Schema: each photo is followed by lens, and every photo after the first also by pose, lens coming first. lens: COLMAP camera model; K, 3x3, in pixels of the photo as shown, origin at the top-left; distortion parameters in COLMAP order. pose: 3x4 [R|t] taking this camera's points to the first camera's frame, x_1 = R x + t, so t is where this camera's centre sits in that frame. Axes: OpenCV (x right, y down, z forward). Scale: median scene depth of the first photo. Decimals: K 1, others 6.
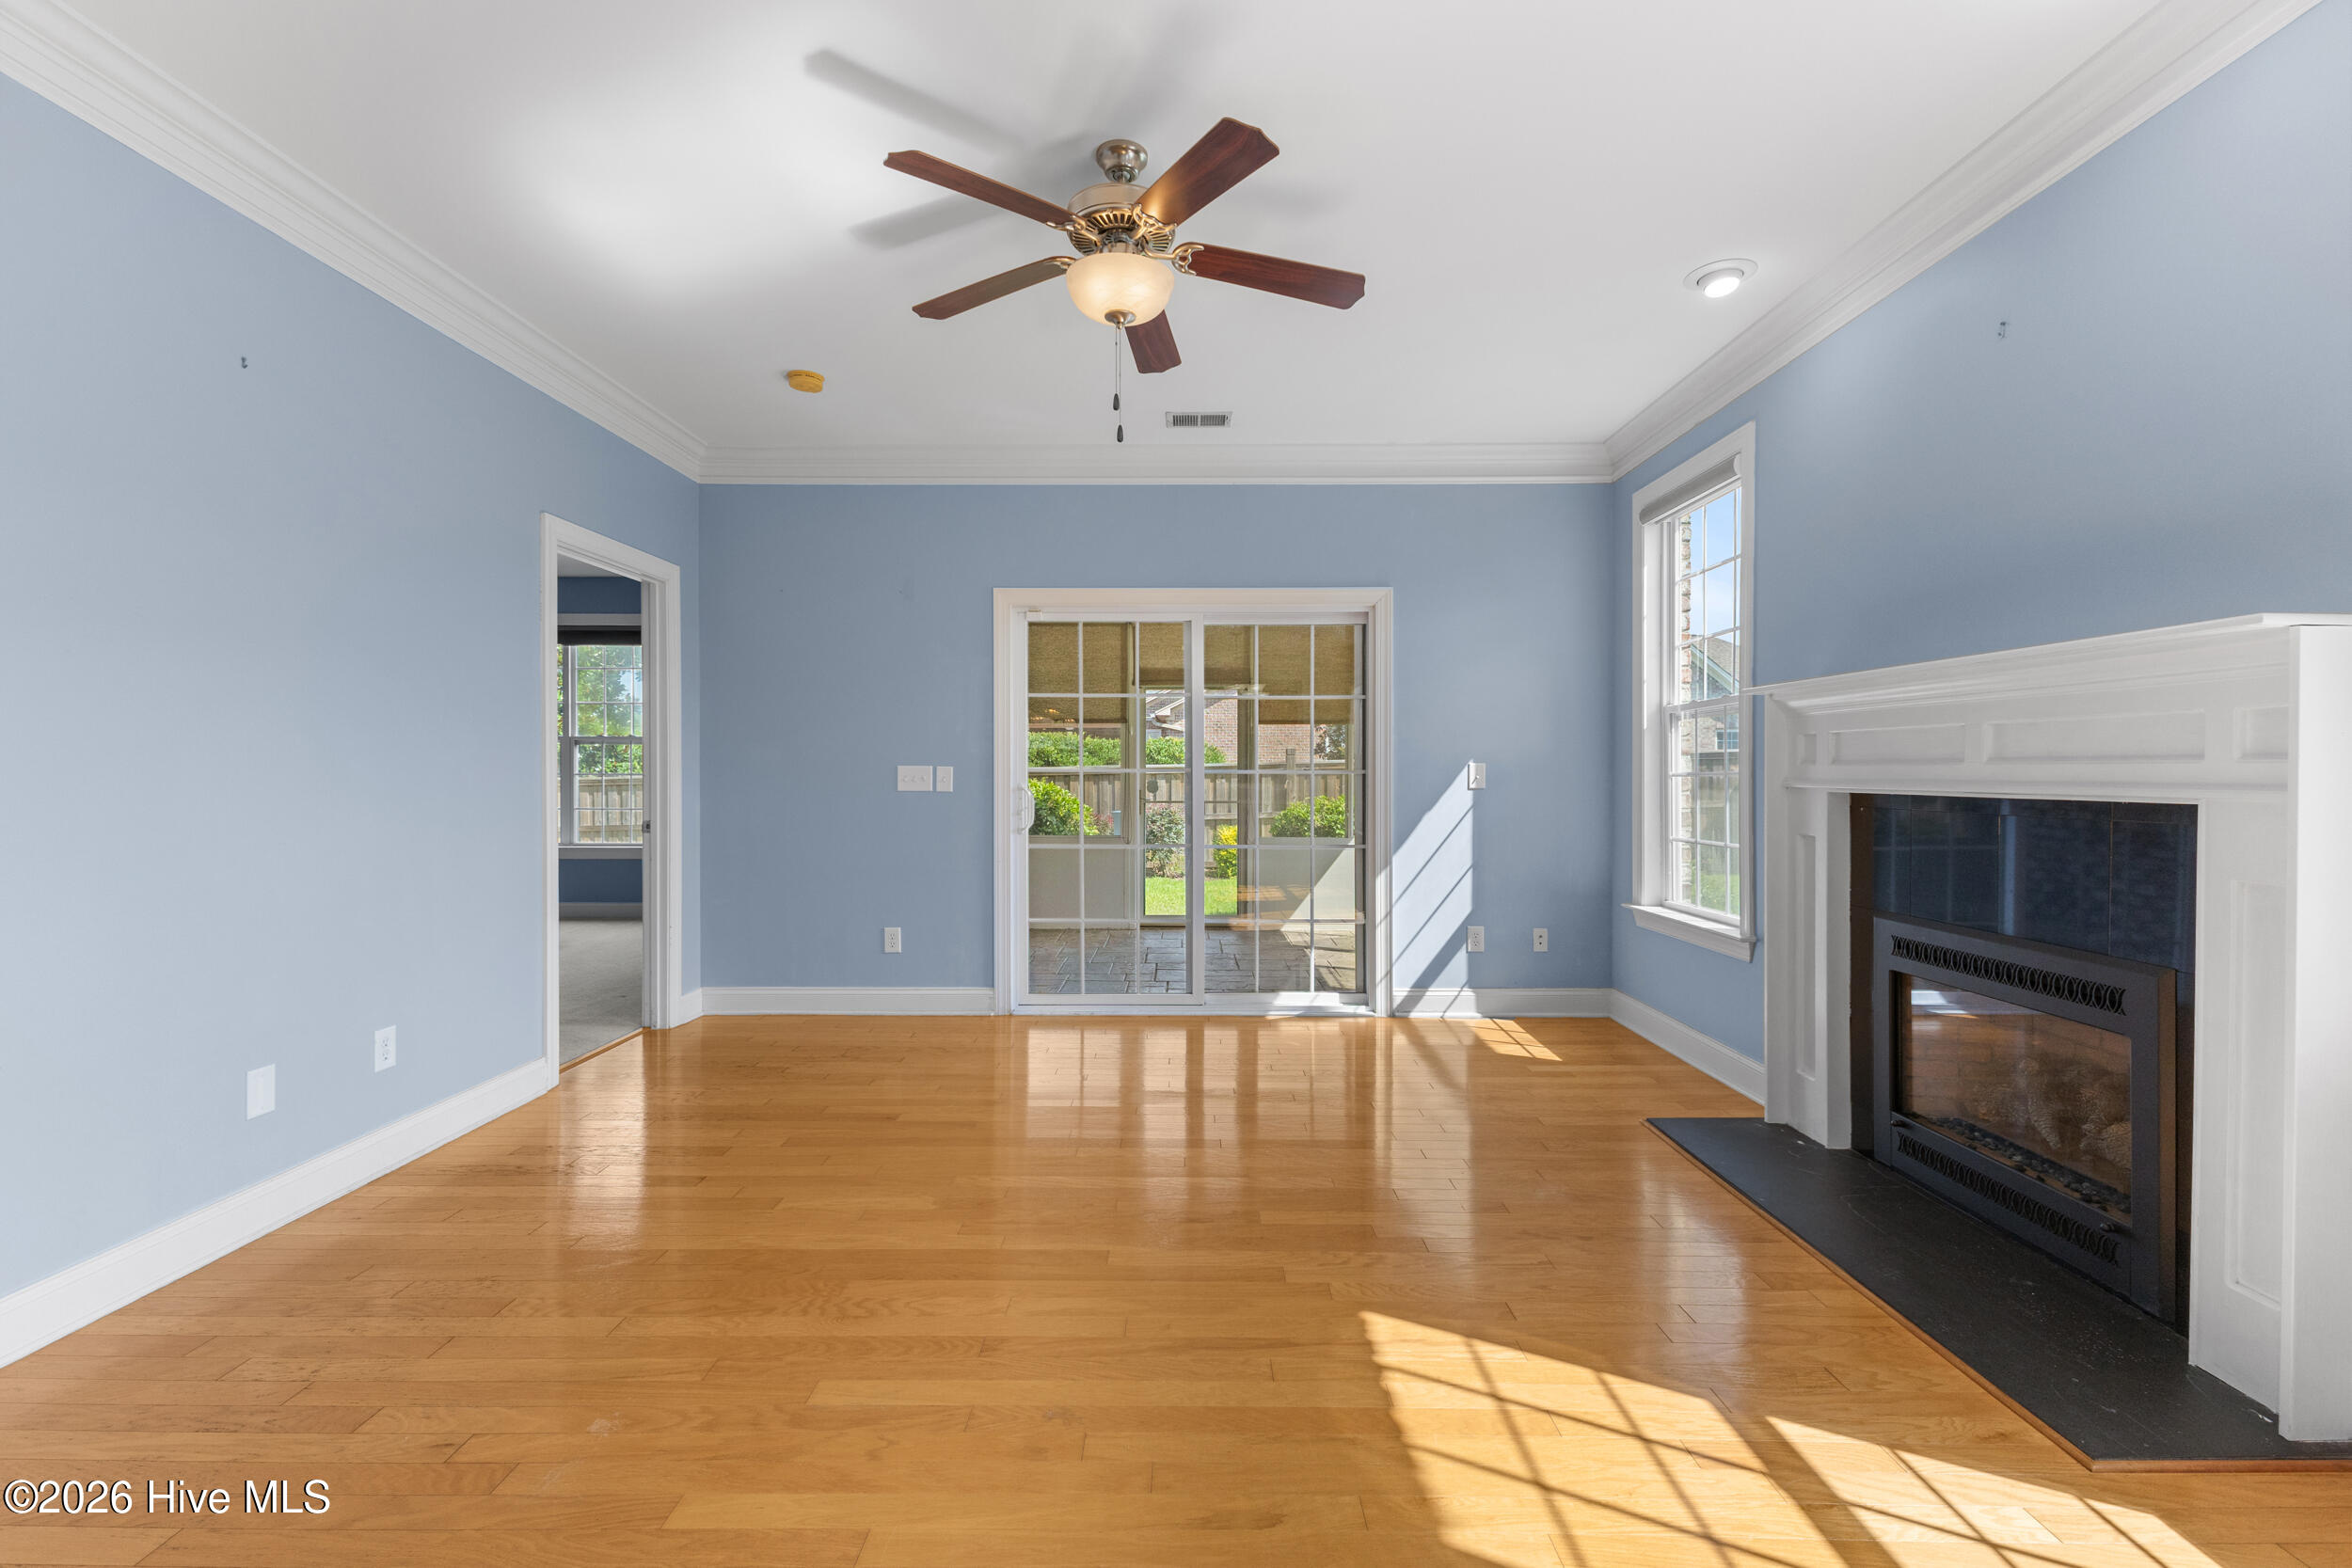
lens RADIAL K [[1016.1, 0, 1169.4], [0, 1016.1, 779.4], [0, 0, 1]] dist [0.010245, -0.001782]
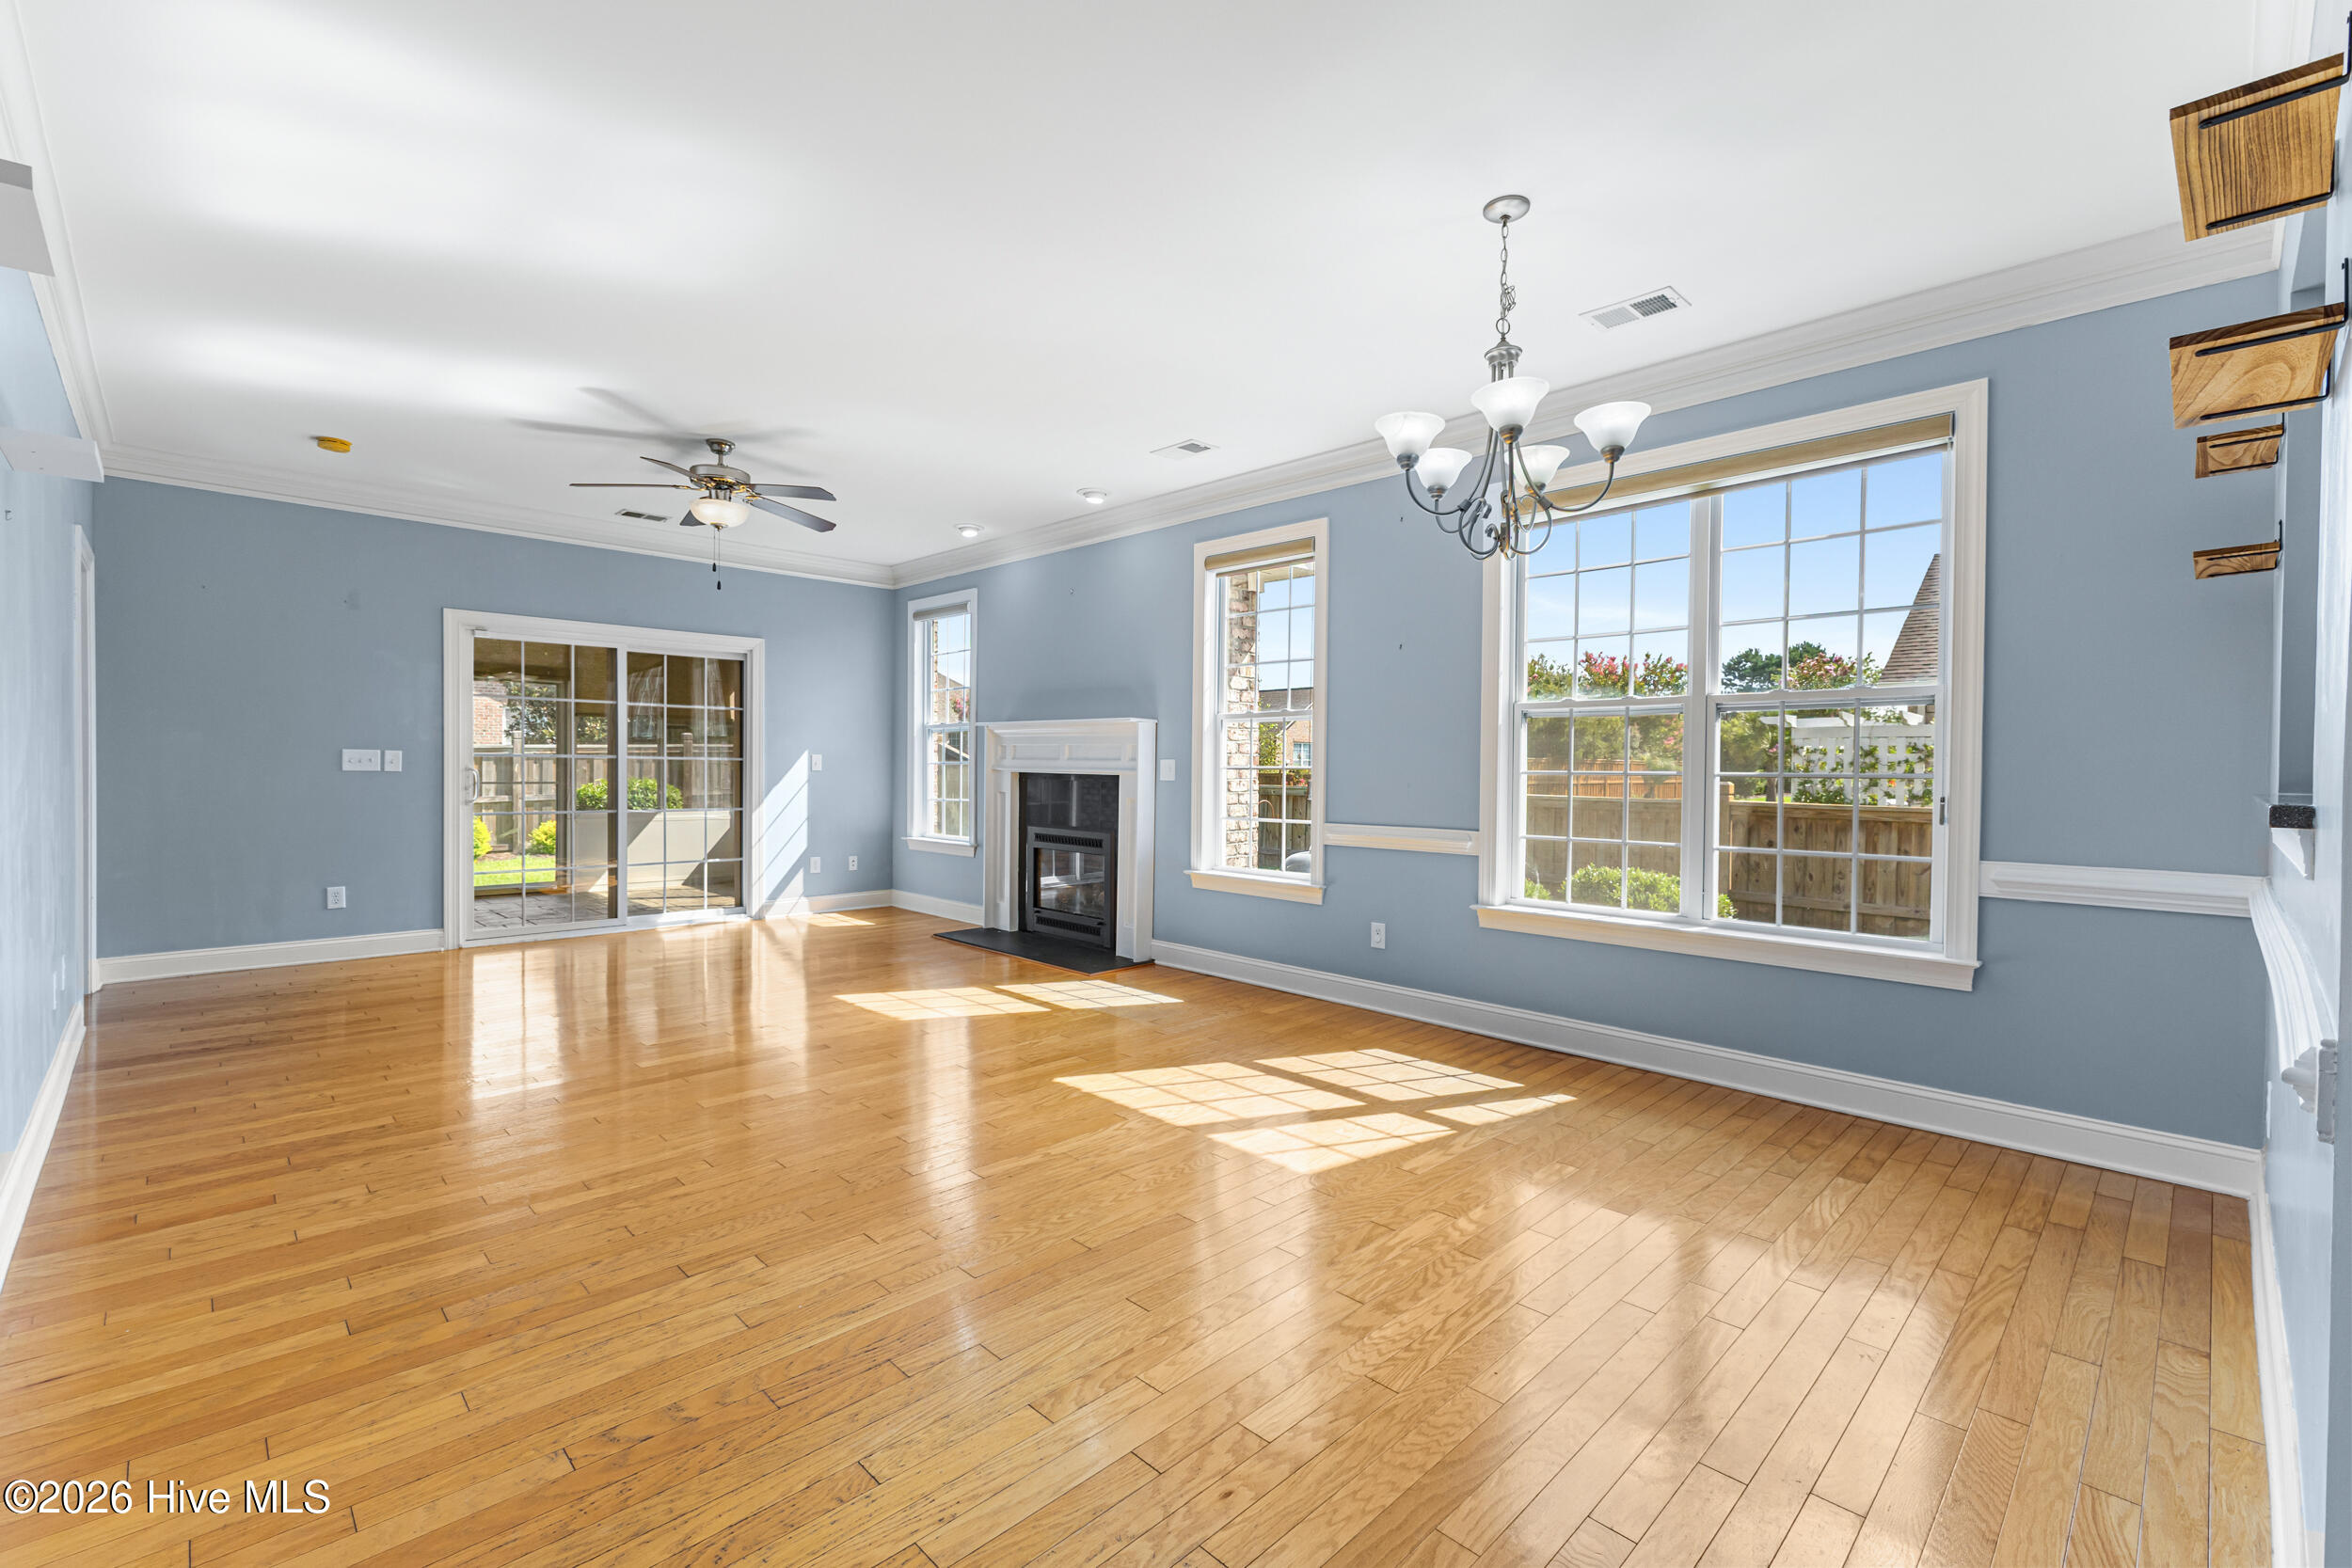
lens RADIAL K [[1016.1, 0, 1187.4], [0, 1016.1, 773.6], [0, 0, 1]] dist [0.010245, -0.001782]
pose [[0.700100, 0.000993, 0.714044, -0.503823], [-0.006569, 0.999966, 0.005050, 0.002248], [-0.714015, -0.008226, 0.700082, -0.623159]]
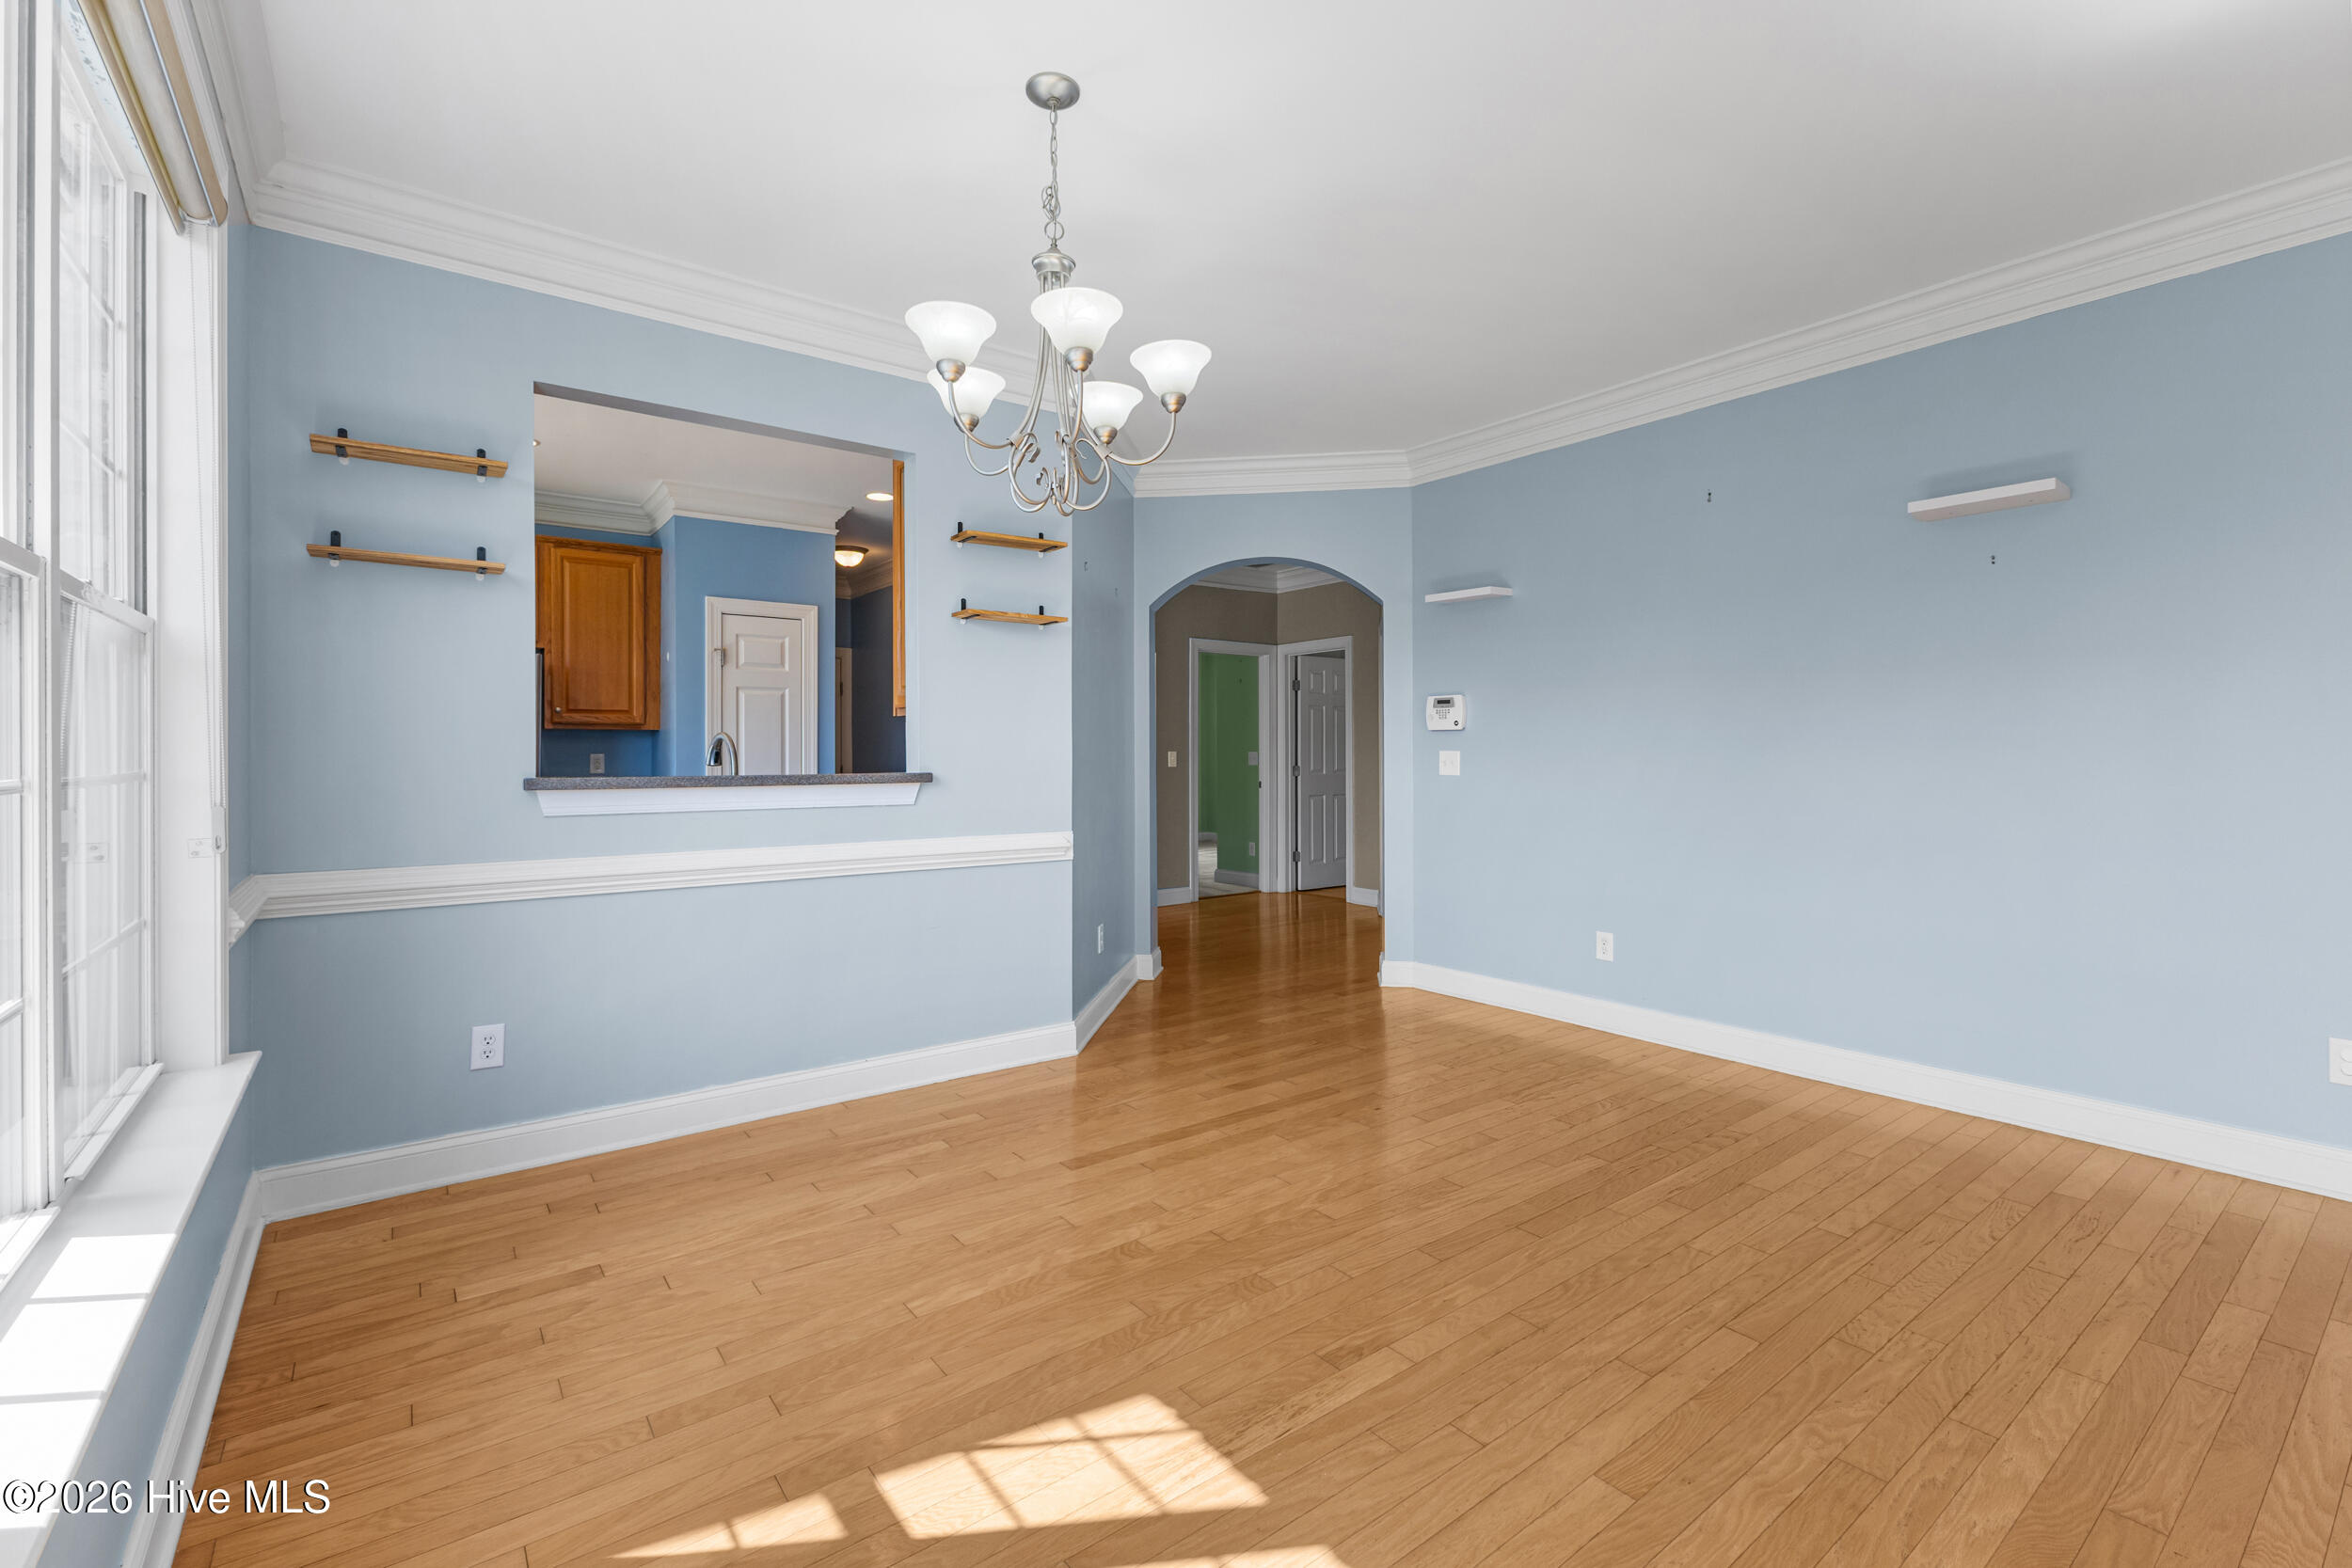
lens RADIAL K [[1016.1, 0, 1171.4], [0, 1016.1, 757.5], [0, 0, 1]] dist [0.010245, -0.001782]
pose [[-0.787489, 0.005712, -0.616302, 0.435455], [0.001161, 0.999969, 0.007785, -0.006340], [0.616327, 0.005415, -0.787472, 0.195957]]
